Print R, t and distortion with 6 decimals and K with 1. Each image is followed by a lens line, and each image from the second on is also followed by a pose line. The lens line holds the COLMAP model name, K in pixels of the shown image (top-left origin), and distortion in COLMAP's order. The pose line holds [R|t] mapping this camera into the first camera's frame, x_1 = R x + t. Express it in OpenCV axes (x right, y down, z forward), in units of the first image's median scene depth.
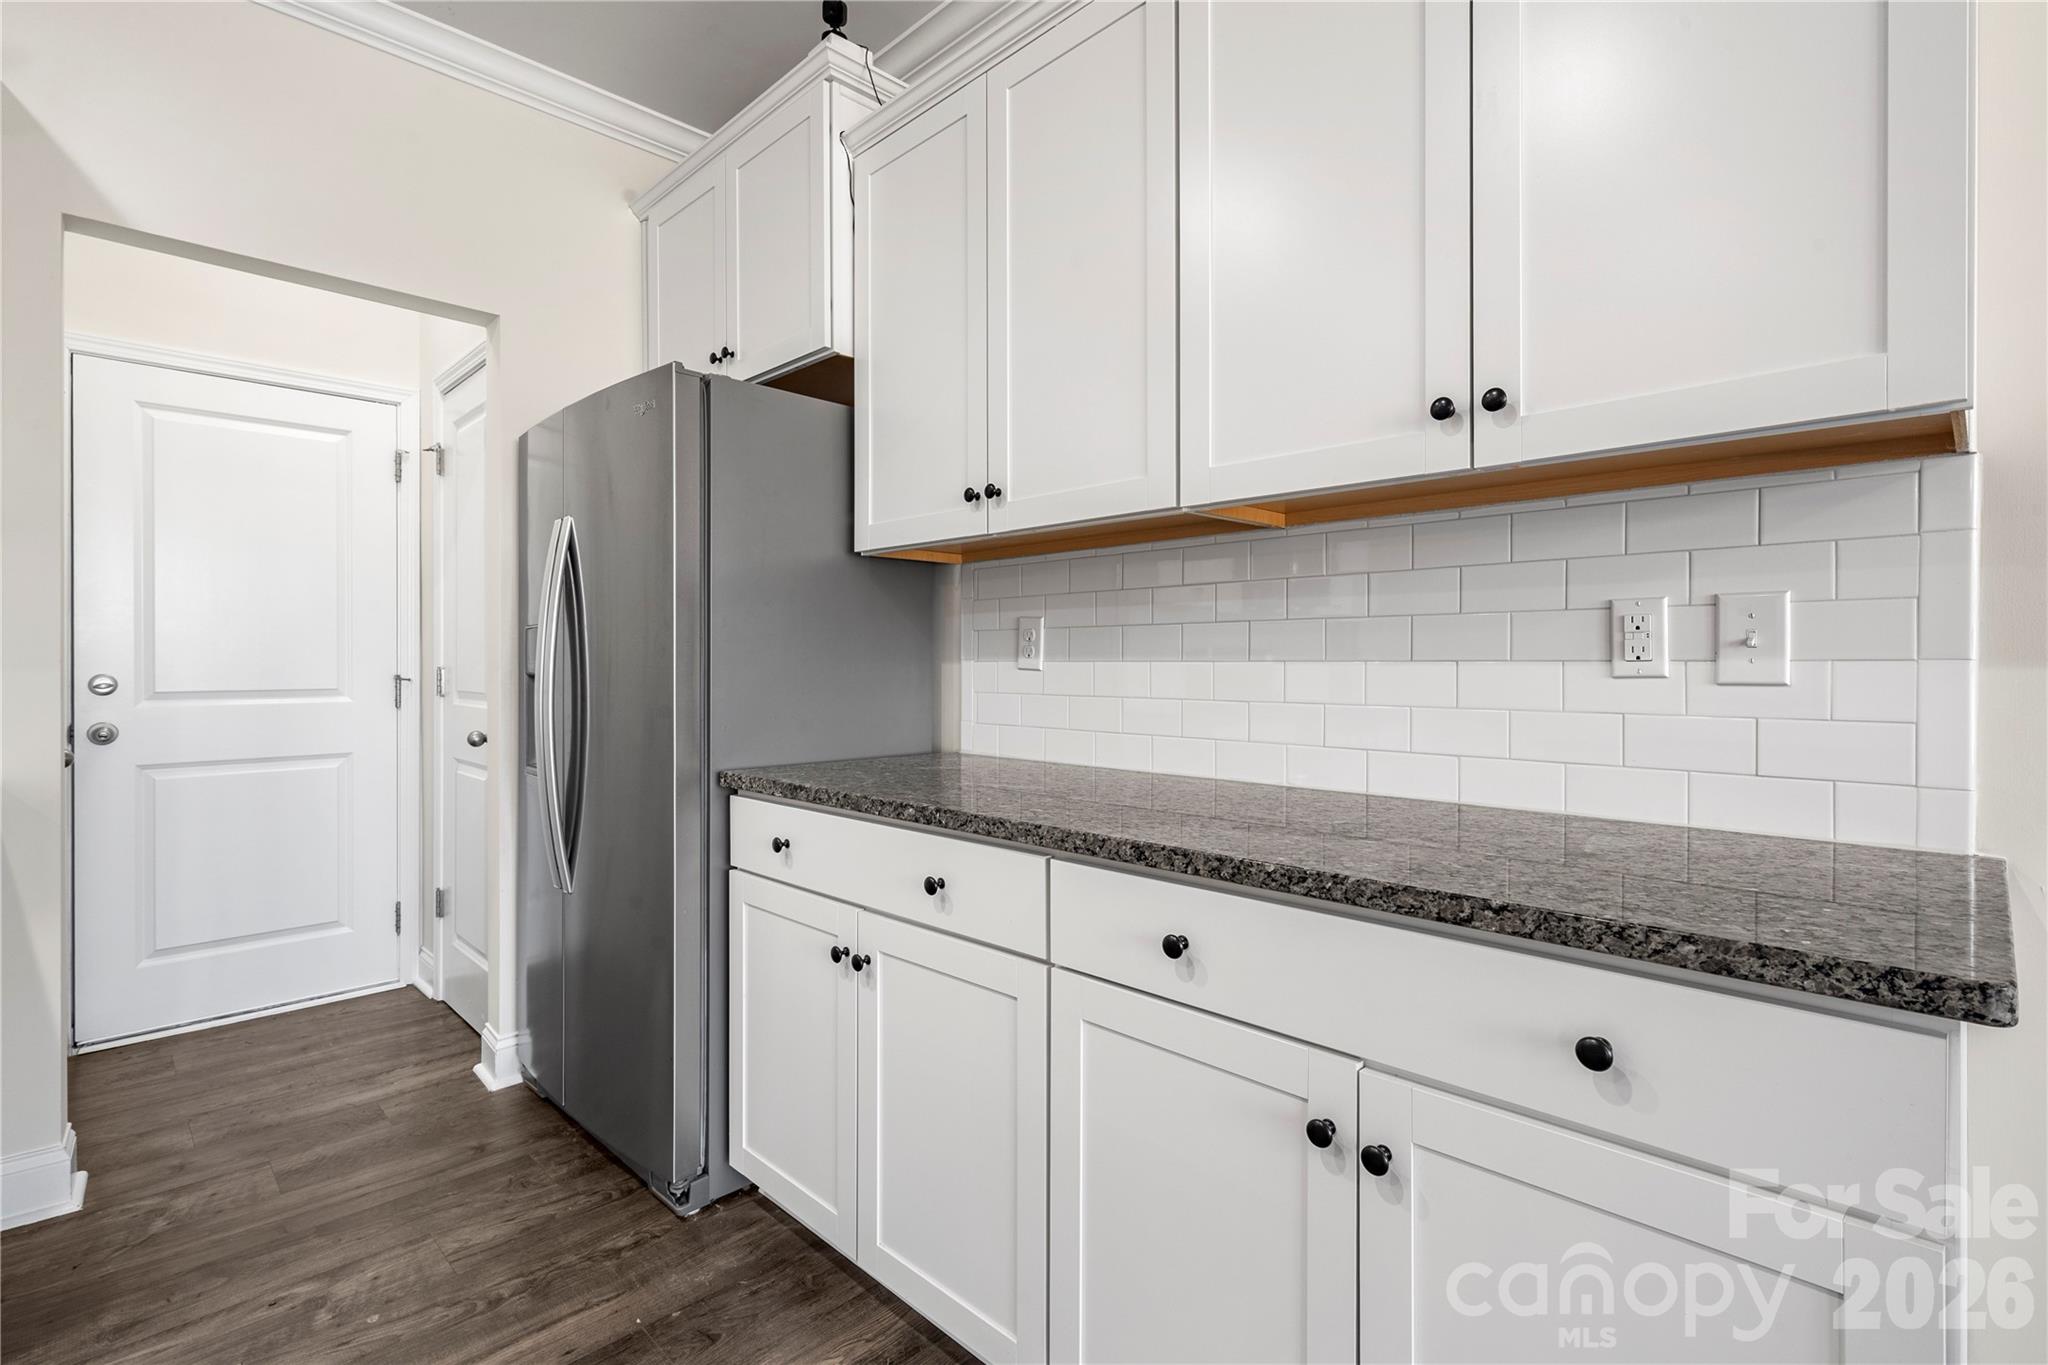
lens RADIAL K [[958.9, 0, 1023.4], [0, 958.9, 658.9], [0, 0, 1]] dist [0.002170, 0.000217]
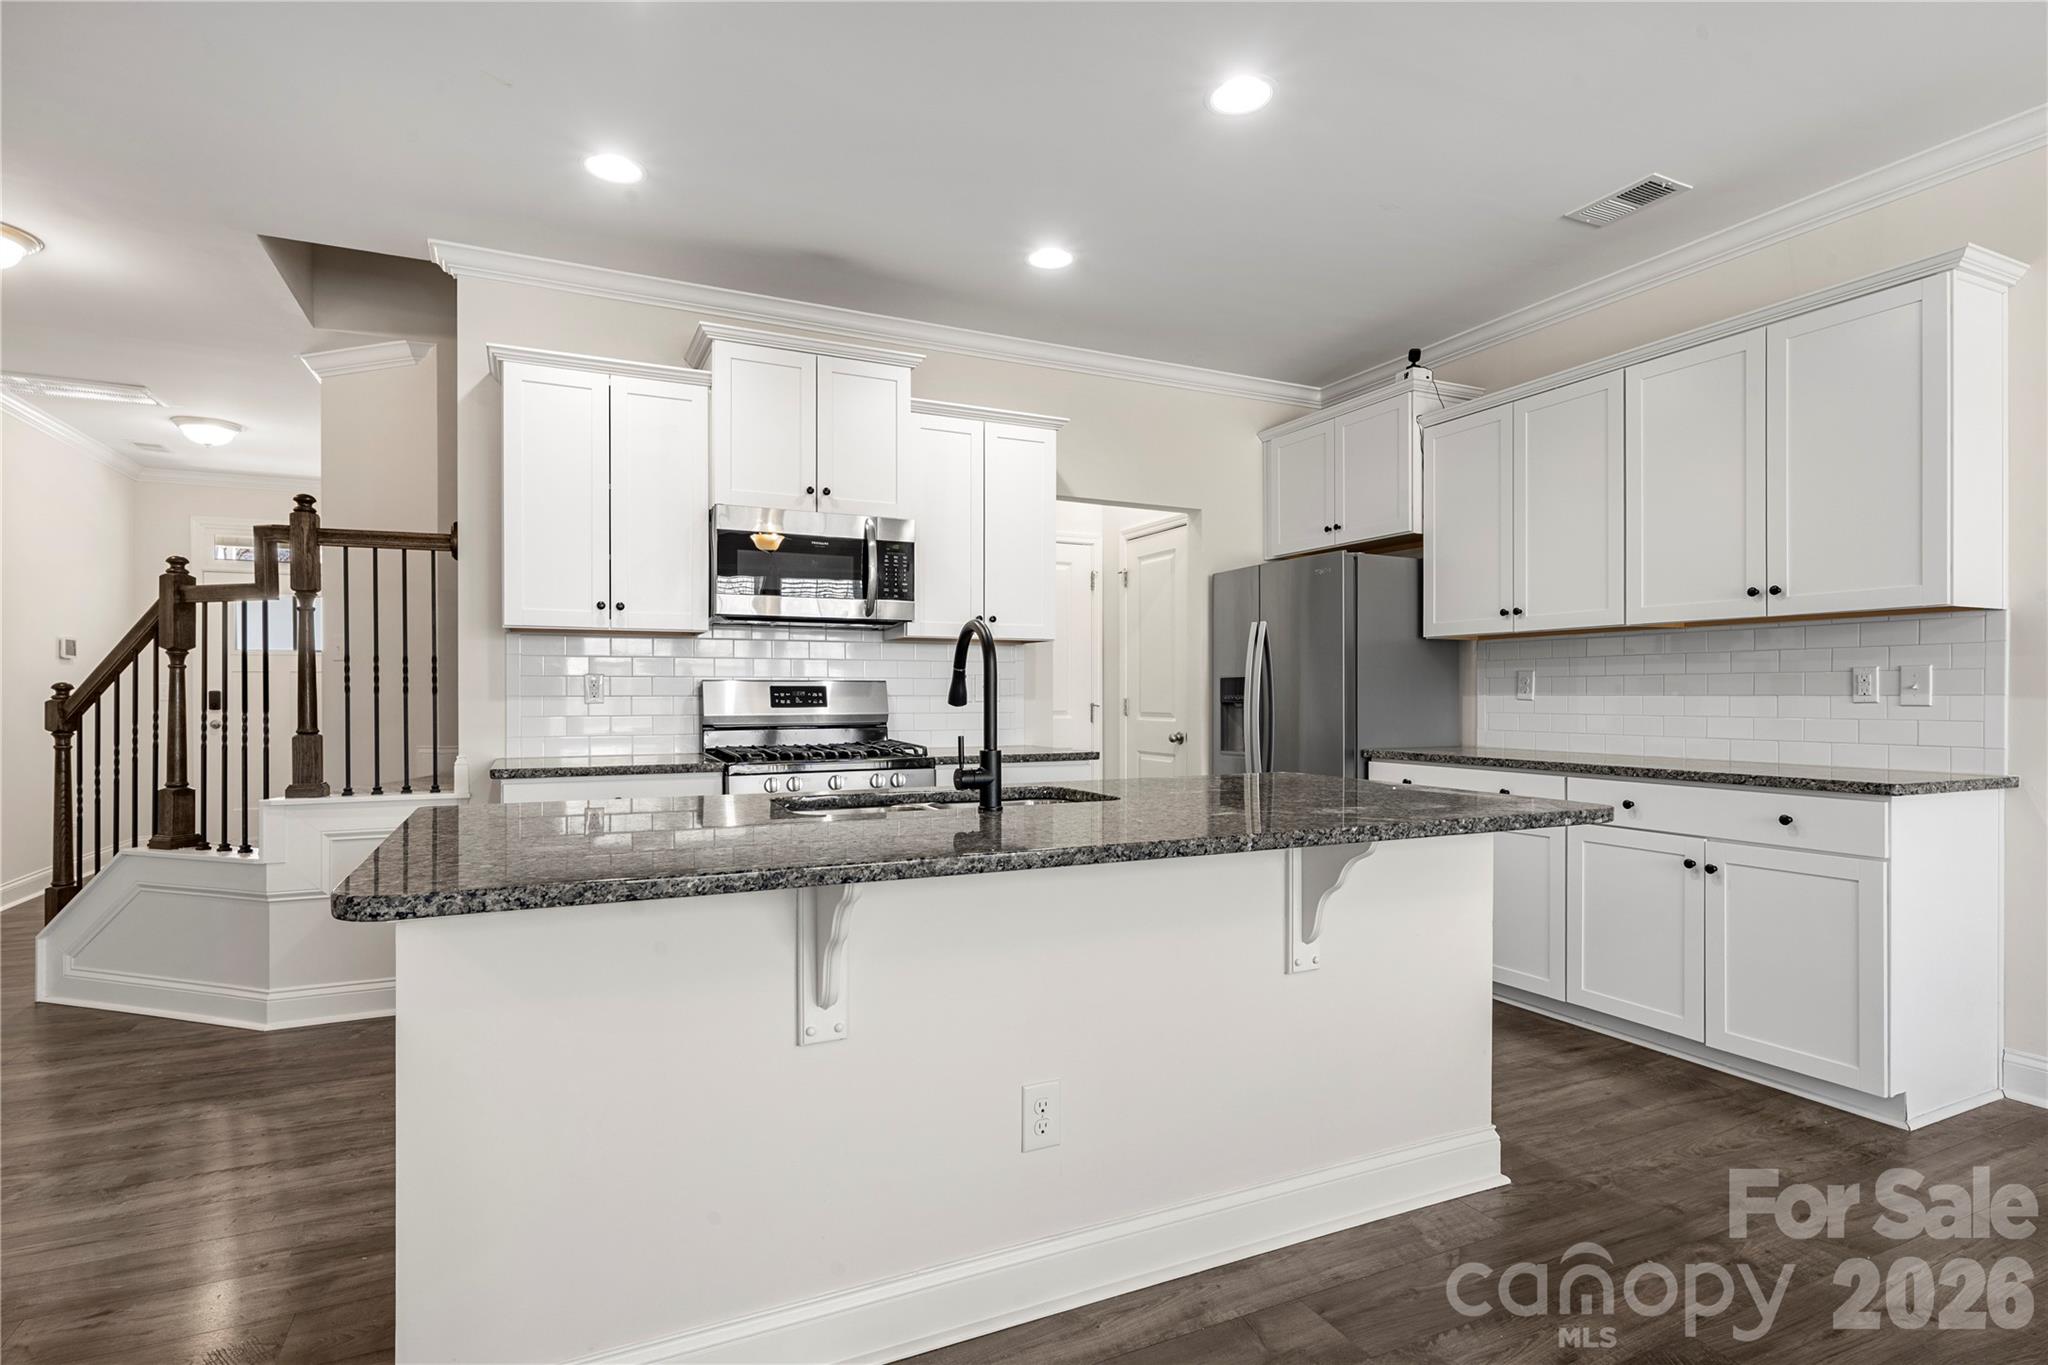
lens RADIAL K [[1025.1, 0, 1020.7], [0, 1025.1, 695.9], [0, 0, 1]] dist [0.001602, 0.000185]
pose [[0.942784, -0.000772, -0.333403, -0.346263], [0.002334, 0.999988, 0.004285, -0.009698], [0.333396, -0.004818, 0.942775, -1.609146]]
